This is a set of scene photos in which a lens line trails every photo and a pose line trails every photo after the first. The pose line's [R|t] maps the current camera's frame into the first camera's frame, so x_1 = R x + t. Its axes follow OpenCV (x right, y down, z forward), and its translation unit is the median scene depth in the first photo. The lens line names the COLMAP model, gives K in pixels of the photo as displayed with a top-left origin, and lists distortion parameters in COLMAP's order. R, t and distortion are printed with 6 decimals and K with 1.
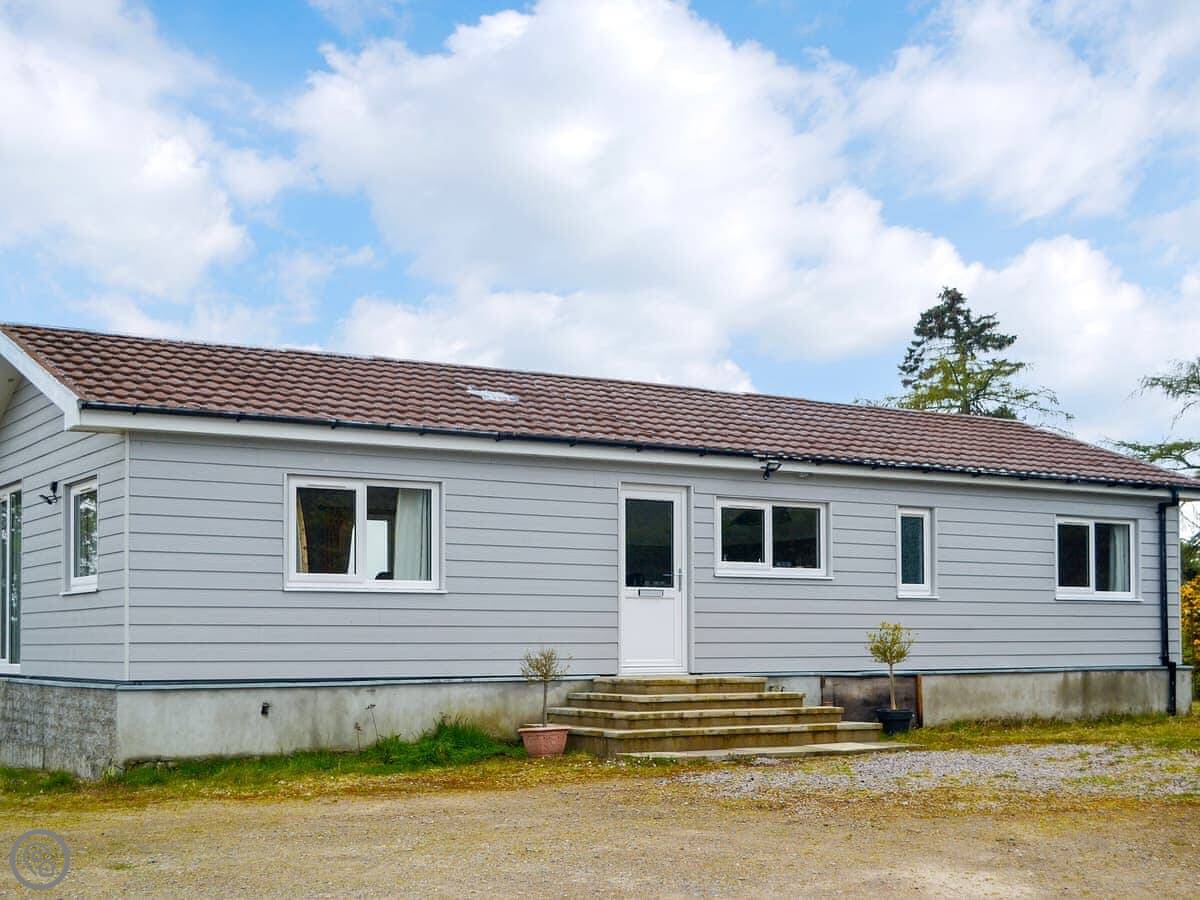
lens RADIAL K [[1609.4, 0, 600.0], [0, 1609.4, 450.0], [0, 0, 1]] dist [-0.022255, -0.054324]
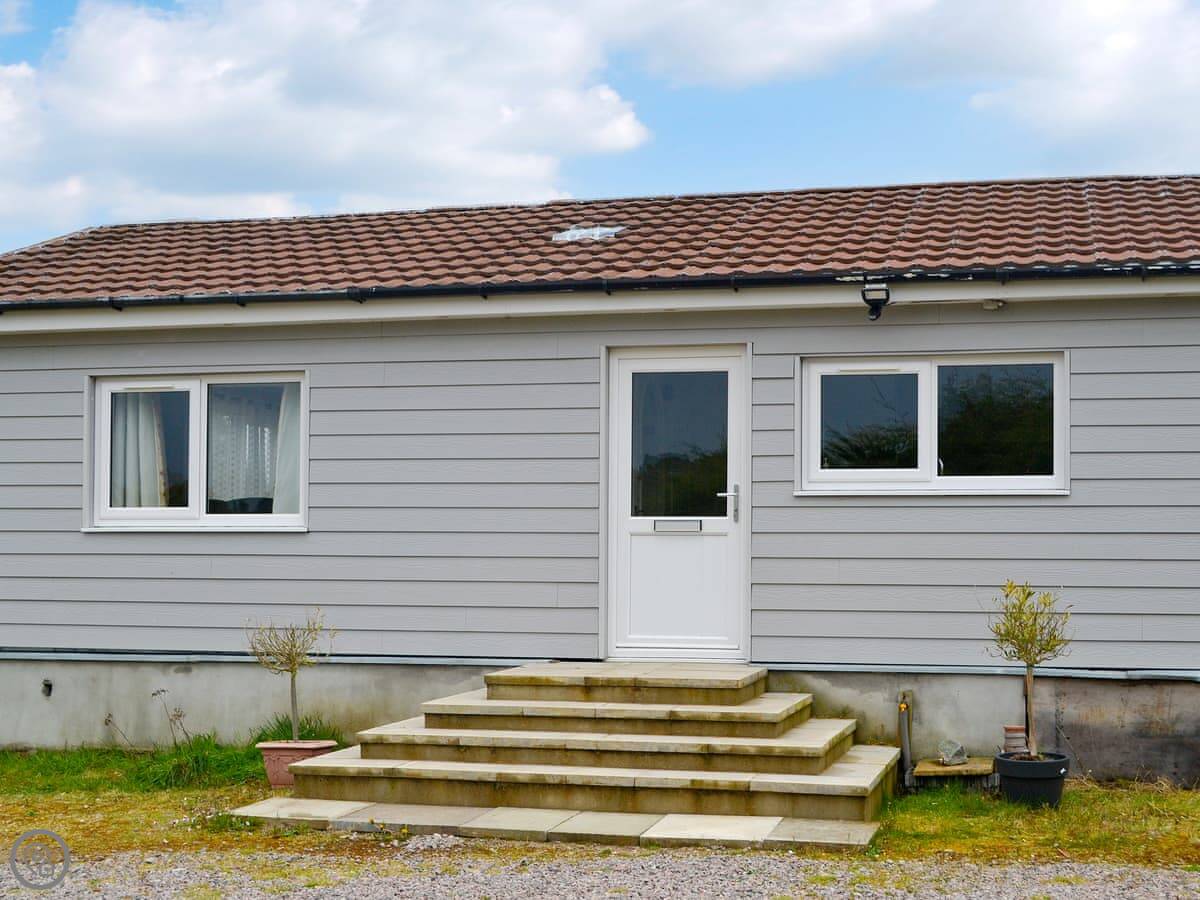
lens RADIAL K [[1788.0, 0, 600.0], [0, 1788.0, 450.0], [0, 0, 1]] dist [-0.007918, -0.077363]
pose [[0.691982, -0.030227, -0.721282, 0.534201], [0.082799, 0.995853, 0.037702, 0.035157], [0.717151, -0.085810, 0.691615, 0.558085]]
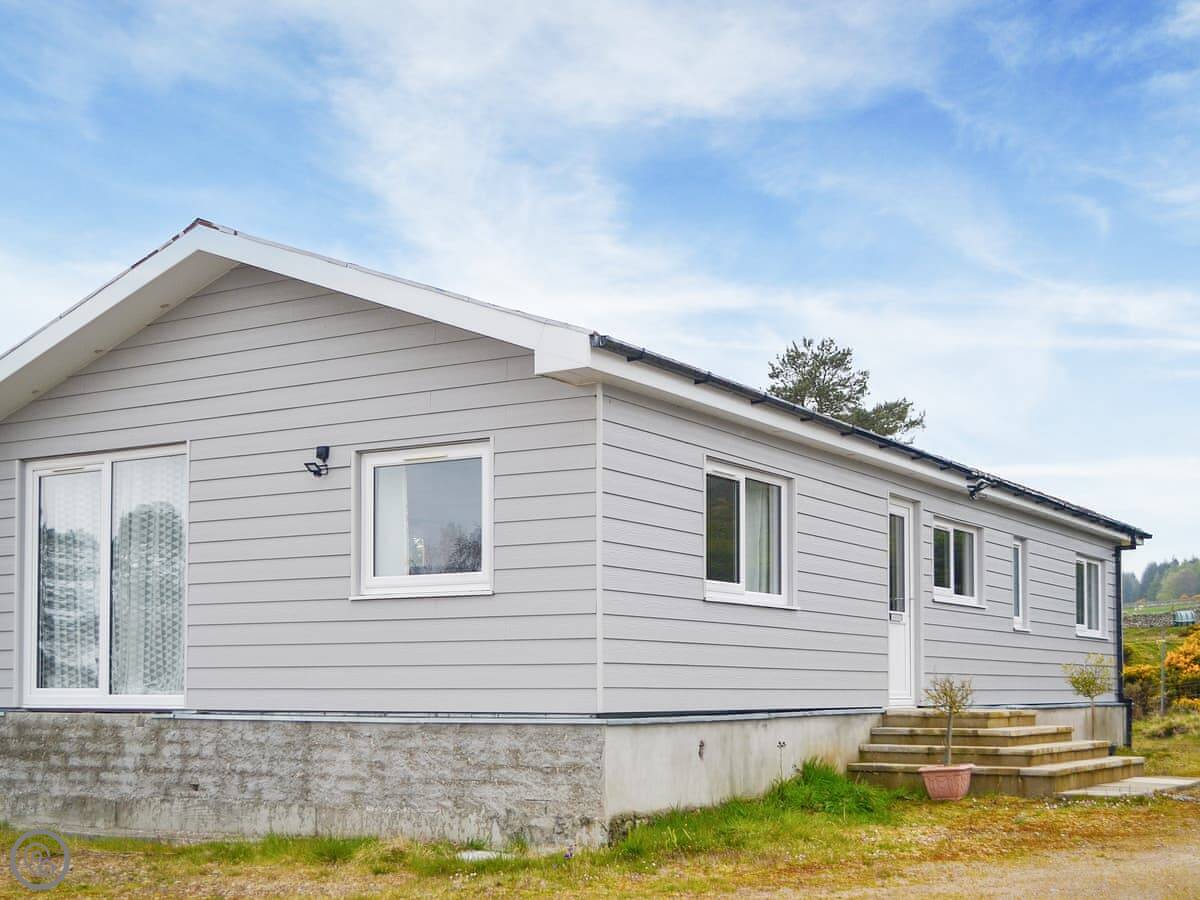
lens RADIAL K [[1609.4, 0, 600.0], [0, 1609.4, 450.0], [0, 0, 1]] dist [-0.022255, -0.054324]
pose [[0.901782, 0.068298, 0.426761, -0.547252], [-0.055809, 0.997569, -0.041719, 0.045711], [-0.428573, 0.013804, 0.903402, 0.277088]]
